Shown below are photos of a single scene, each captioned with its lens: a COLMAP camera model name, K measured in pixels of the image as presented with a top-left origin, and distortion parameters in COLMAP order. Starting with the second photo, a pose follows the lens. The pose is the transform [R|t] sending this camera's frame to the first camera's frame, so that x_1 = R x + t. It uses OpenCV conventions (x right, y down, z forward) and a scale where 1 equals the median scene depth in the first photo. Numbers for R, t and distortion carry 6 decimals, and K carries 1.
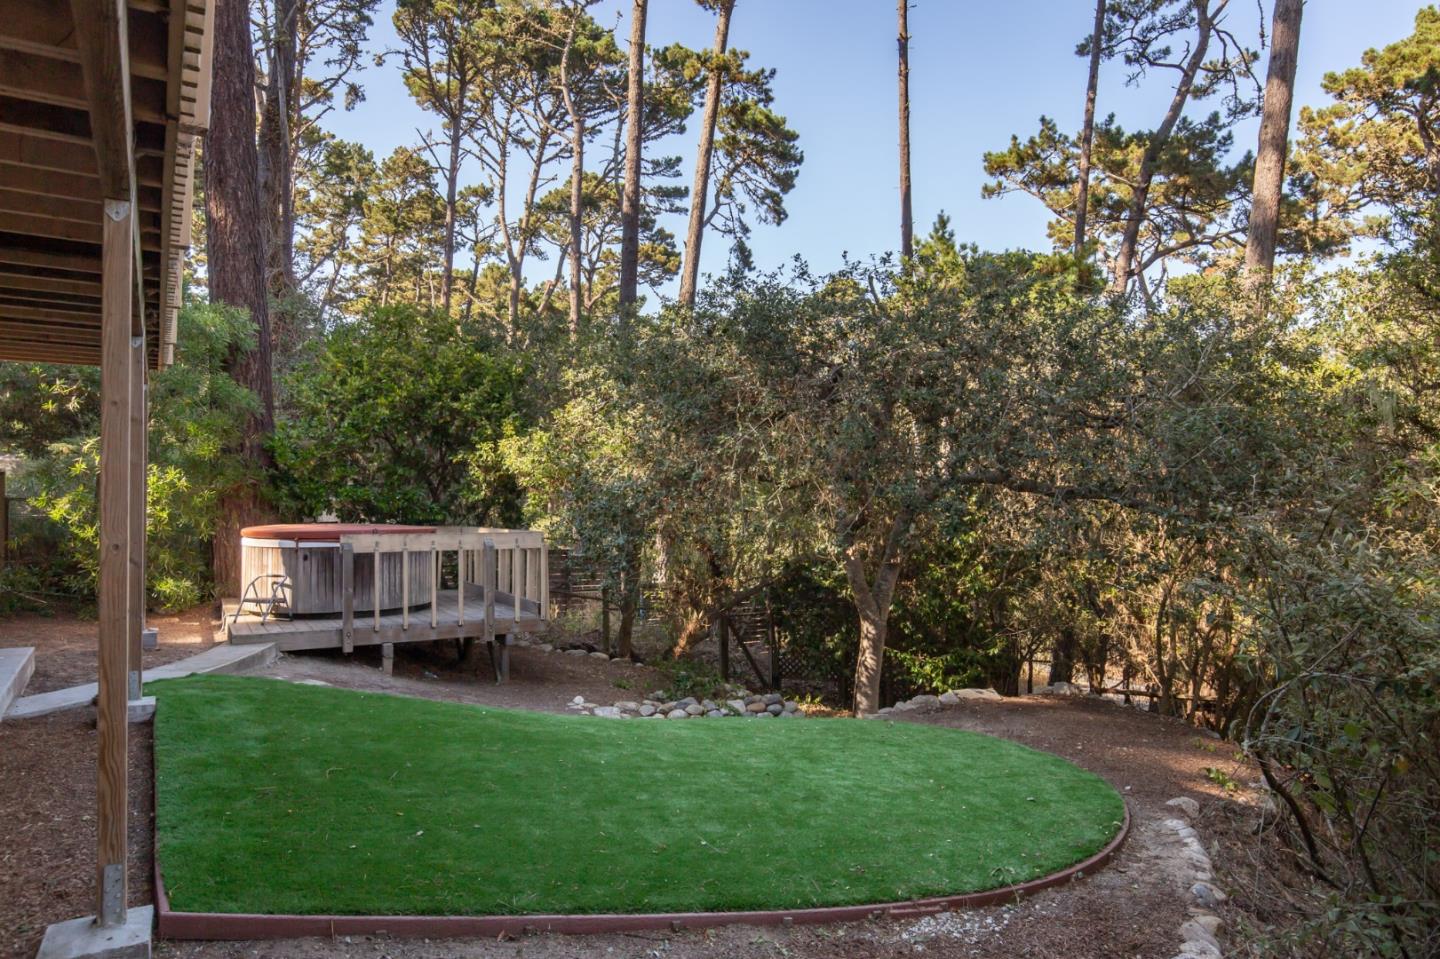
lens RADIAL K [[966.1, 0, 720.0], [0, 966.1, 479.5], [0, 0, 1]] dist [-0.002394, -0.000091]
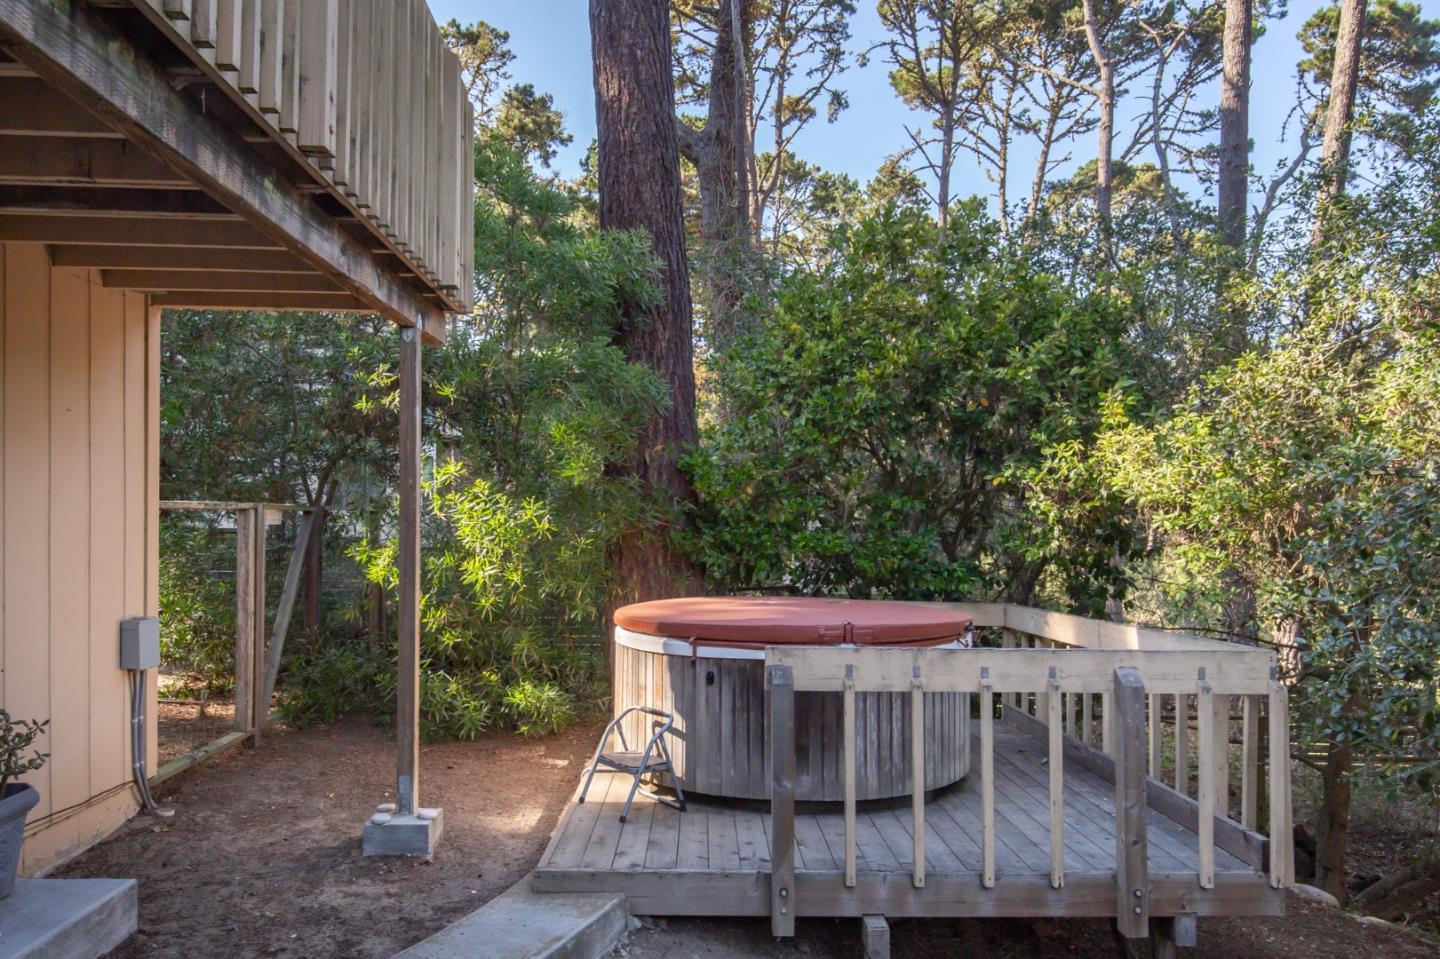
lens RADIAL K [[978.6, 0, 687.0], [0, 978.6, 523.7], [0, 0, 1]] dist [0.003725, -0.001601]
pose [[0.867675, -0.004222, -0.497113, -0.044301], [0.003340, 0.999991, -0.002662, 0.001152], [0.497120, 0.000649, 0.867681, 0.128727]]
